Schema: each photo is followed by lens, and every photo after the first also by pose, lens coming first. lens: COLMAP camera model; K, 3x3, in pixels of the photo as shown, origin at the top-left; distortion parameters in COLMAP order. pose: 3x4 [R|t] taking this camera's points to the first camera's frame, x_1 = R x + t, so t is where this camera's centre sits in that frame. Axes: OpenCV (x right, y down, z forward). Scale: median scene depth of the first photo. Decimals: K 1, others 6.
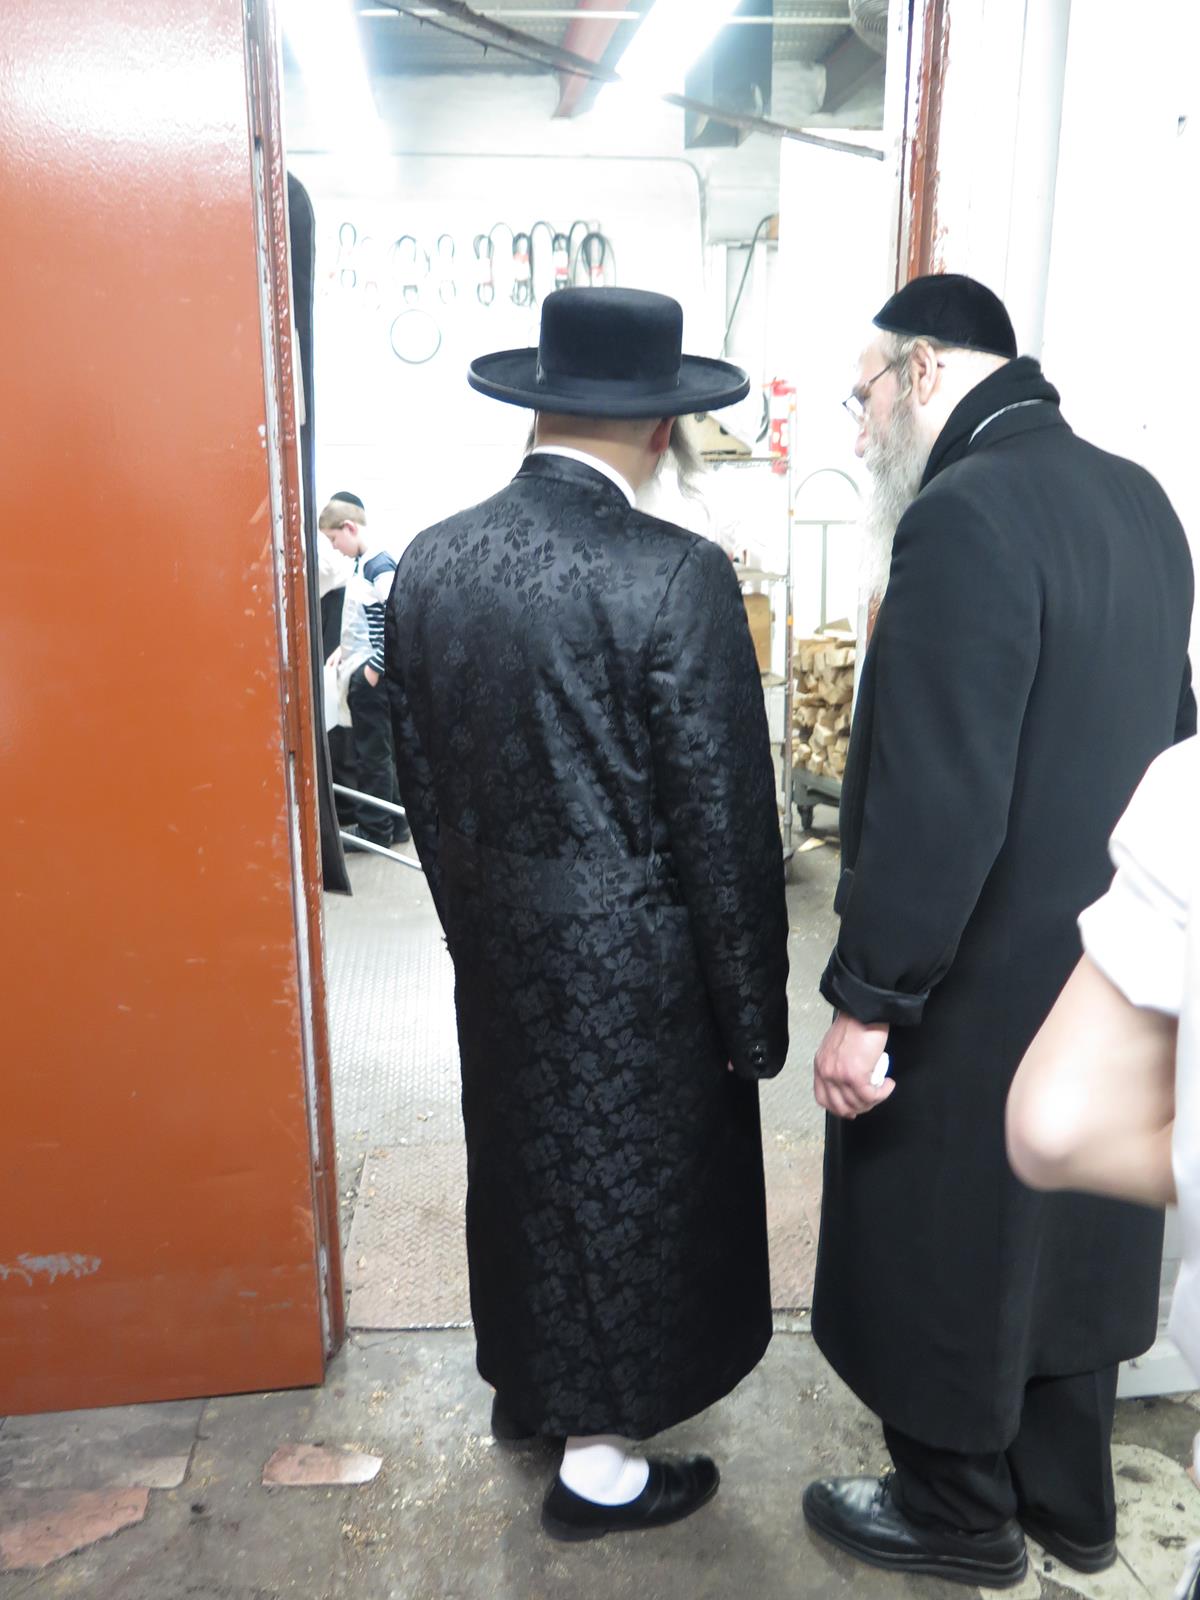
lens RADIAL K [[1376.9, 0, 600.0], [0, 1376.9, 800.0], [0, 0, 1]] dist [-0.011135, -0.001672]
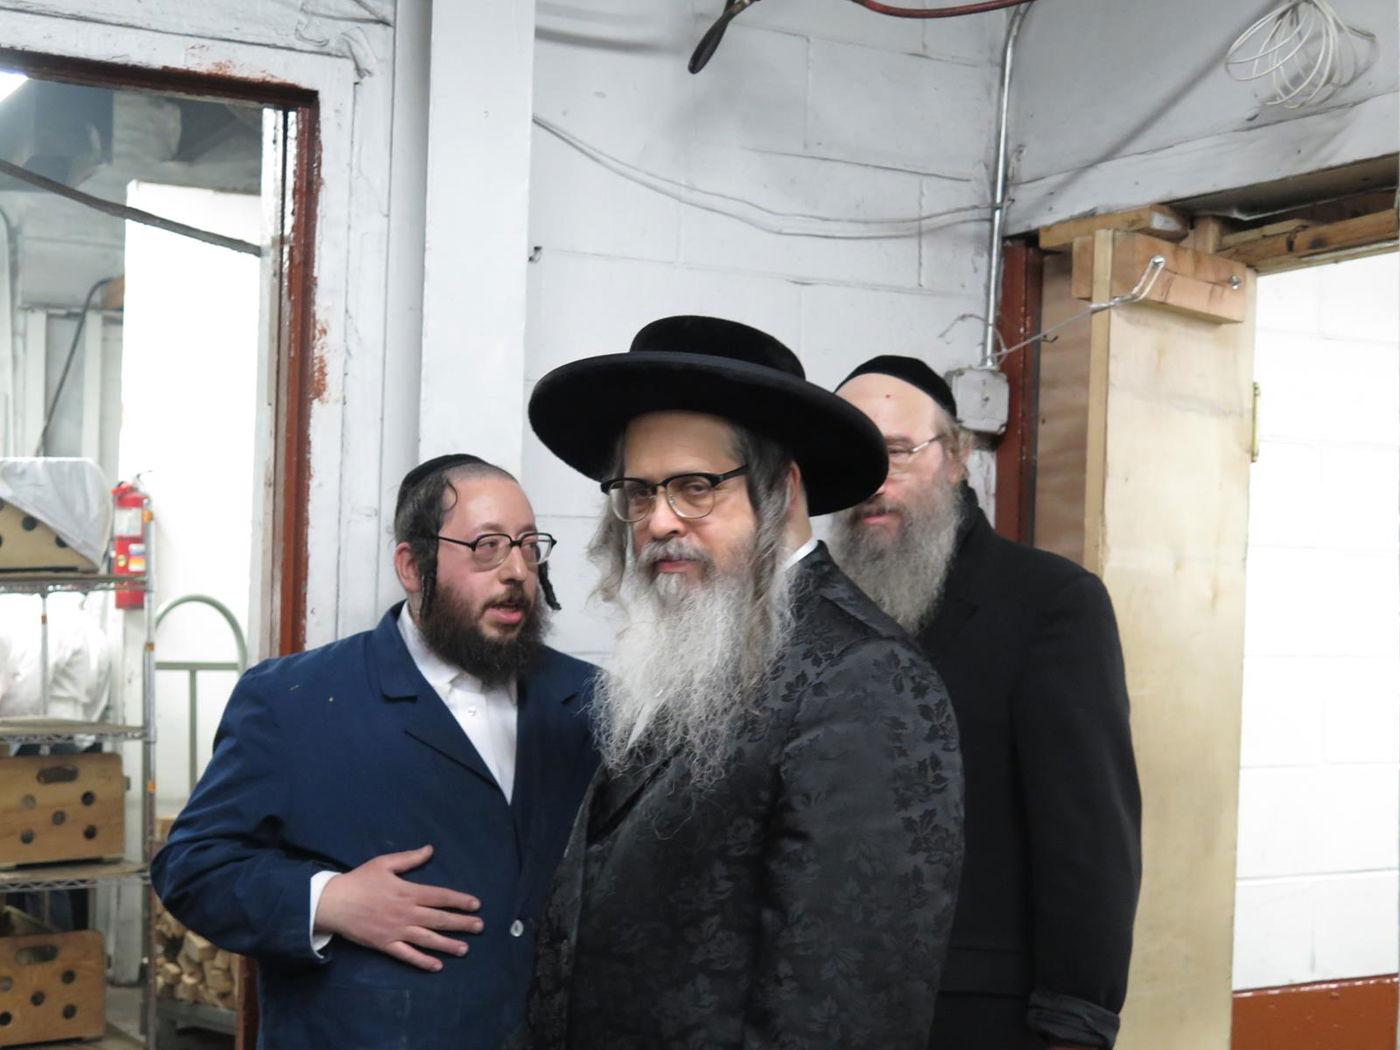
lens RADIAL K [[2024.4, 0, 700.0], [0, 2024.4, 525.0], [0, 0, 1]] dist [-0.034337, -0.110982]
pose [[0.917473, 0.026389, 0.396921, -0.024338], [0.085969, 0.961064, -0.262611, 0.040922], [-0.388397, 0.275061, 0.879482, -0.112209]]
